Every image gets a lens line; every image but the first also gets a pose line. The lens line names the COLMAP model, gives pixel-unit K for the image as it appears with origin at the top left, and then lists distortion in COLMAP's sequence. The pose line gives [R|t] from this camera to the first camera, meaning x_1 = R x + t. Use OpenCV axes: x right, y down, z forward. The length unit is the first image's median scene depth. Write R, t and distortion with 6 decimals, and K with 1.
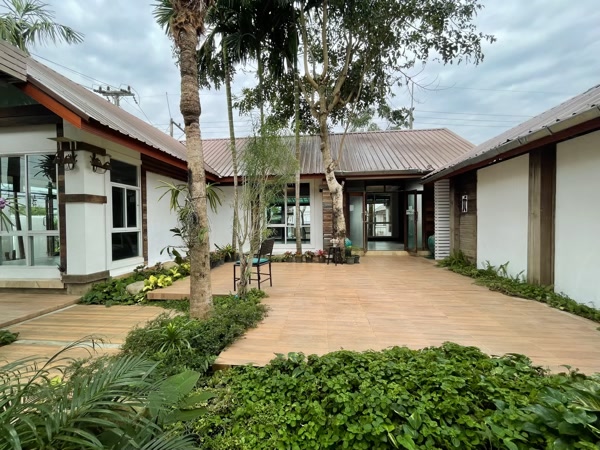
lens RADIAL K [[242.8, 0, 300.0], [0, 242.8, 225.0], [0, 0, 1]] dist [0.000559, 0.000361]
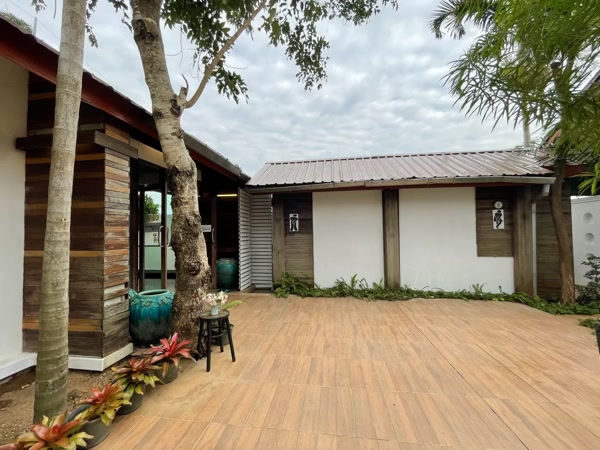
lens RADIAL K [[242.8, 0, 300.0], [0, 242.8, 225.0], [0, 0, 1]] dist [0.000559, 0.000361]
pose [[0.045981, 0.044230, 0.997963, -0.281177], [0.028845, 0.998544, -0.045585, -0.035260], [-0.998526, 0.030882, 0.044638, 0.981644]]
